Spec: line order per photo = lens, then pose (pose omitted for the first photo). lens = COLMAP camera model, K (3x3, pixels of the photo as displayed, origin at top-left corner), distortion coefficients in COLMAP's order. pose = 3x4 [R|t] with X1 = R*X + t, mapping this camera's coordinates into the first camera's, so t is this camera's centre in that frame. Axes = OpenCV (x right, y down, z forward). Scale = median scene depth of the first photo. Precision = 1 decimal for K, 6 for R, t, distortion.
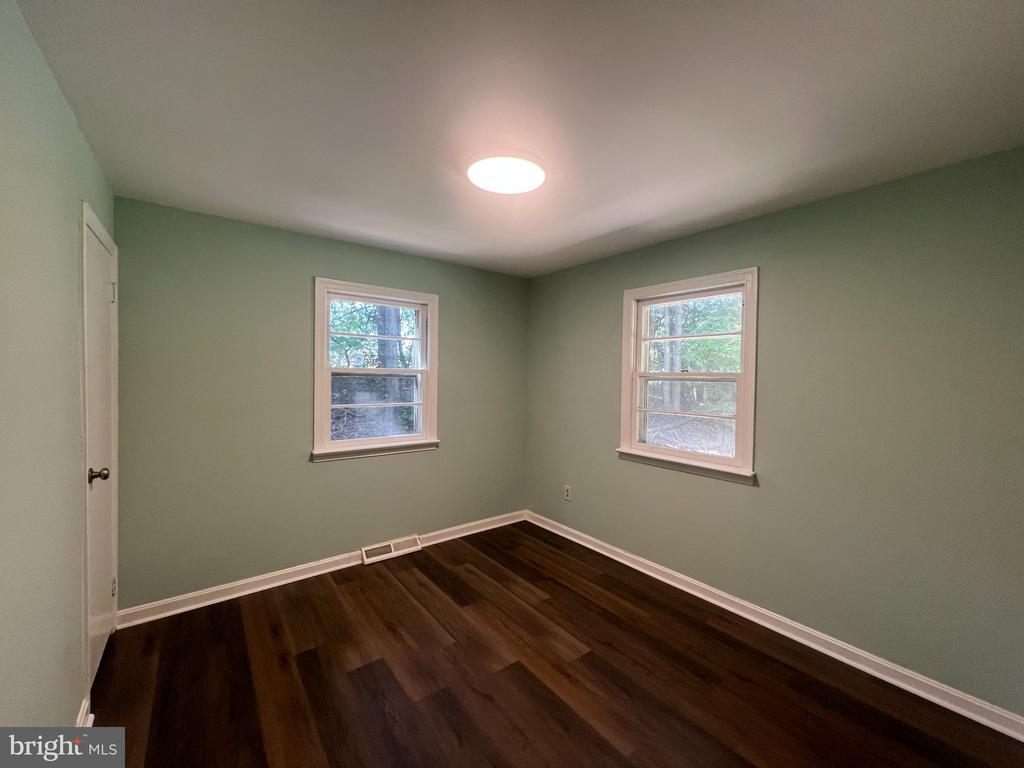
lens RADIAL K [[409.1, 0, 513.1], [0, 409.1, 384.1], [0, 0, 1]] dist [0.000399, 0.000562]
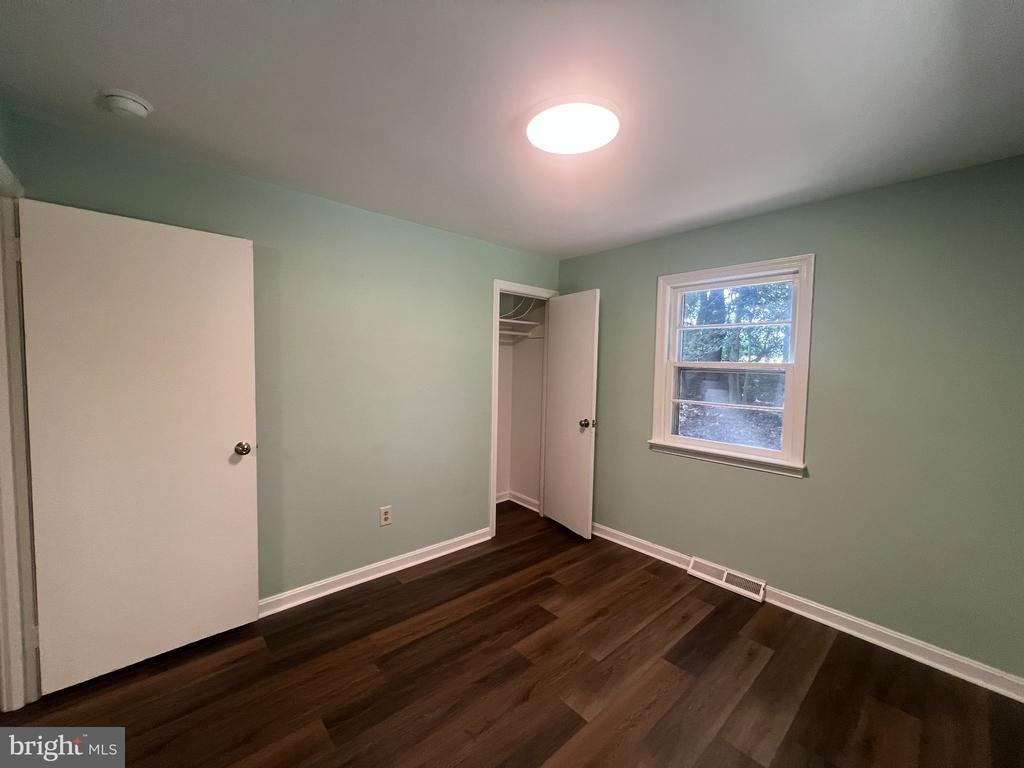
lens RADIAL K [[409.1, 0, 513.1], [0, 409.1, 384.1], [0, 0, 1]] dist [0.000399, 0.000562]
pose [[0.071683, 0.035016, -0.996813, 0.555627], [-0.038596, 0.998732, 0.032308, -0.003834], [0.996680, 0.036157, 0.072943, 0.552387]]
